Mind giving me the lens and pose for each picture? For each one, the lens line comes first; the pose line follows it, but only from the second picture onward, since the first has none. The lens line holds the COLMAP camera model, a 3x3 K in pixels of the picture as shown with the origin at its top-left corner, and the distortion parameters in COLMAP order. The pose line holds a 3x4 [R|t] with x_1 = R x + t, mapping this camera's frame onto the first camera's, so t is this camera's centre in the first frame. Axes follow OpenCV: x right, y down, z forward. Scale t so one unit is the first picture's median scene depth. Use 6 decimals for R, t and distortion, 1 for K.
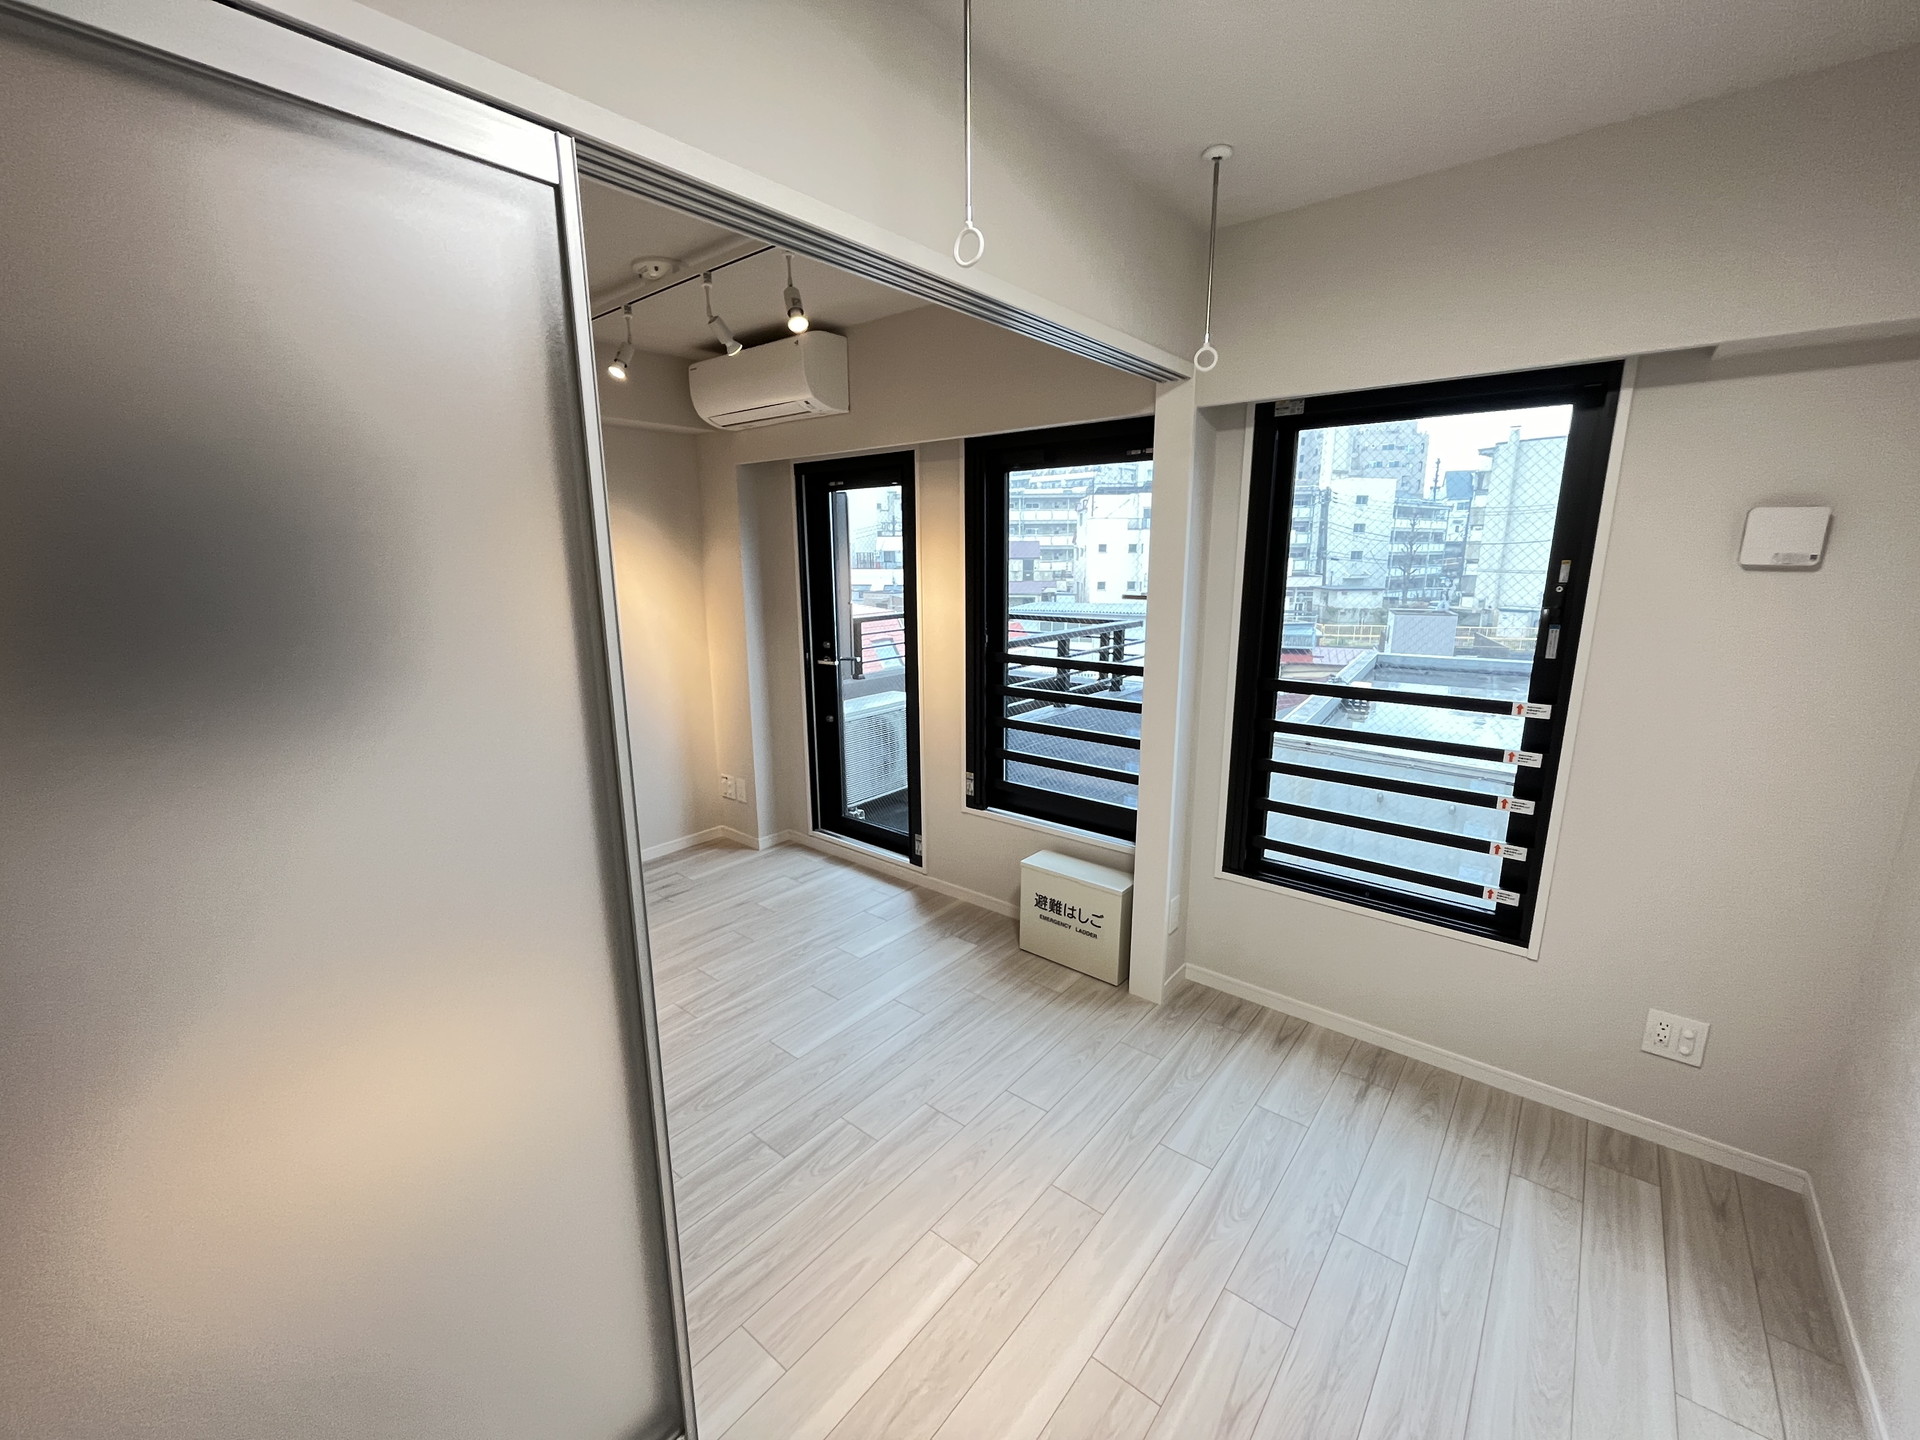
lens RADIAL K [[786.1, 0, 952.9], [0, 786.1, 719.1], [0, 0, 1]] dist [-0.003332, 0.000705]
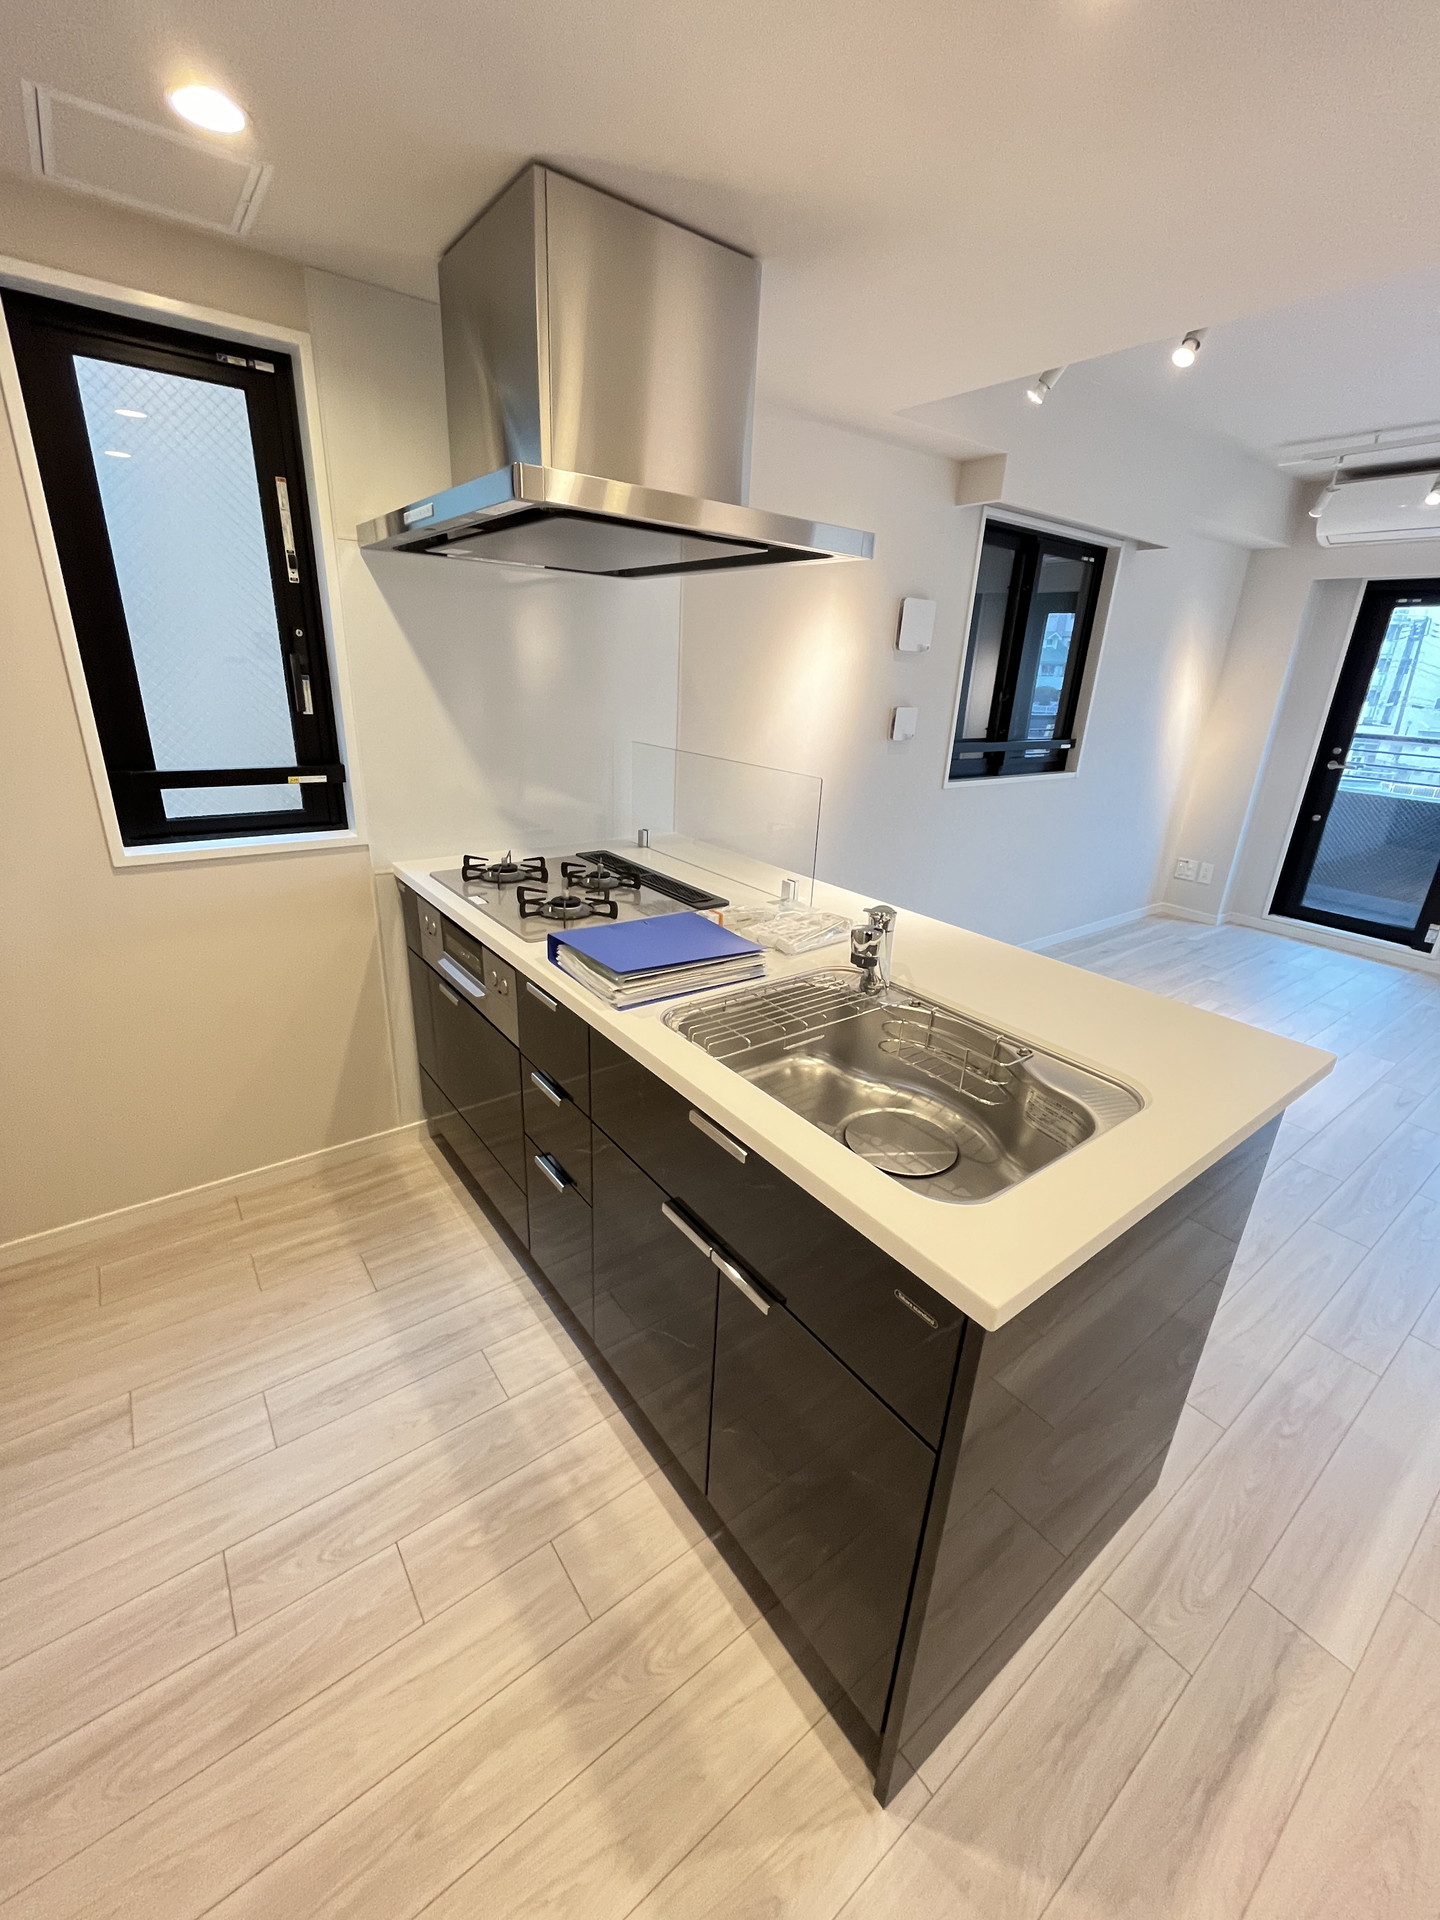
lens RADIAL K [[786.1, 0, 716.1], [0, 786.1, 954.3], [0, 0, 1]] dist [-0.003332, 0.000705]
pose [[0.970557, 0.128566, -0.203691, -0.892763], [-0.098764, 0.983696, 0.150295, 0.130726], [0.219692, -0.125753, 0.967430, -0.373294]]
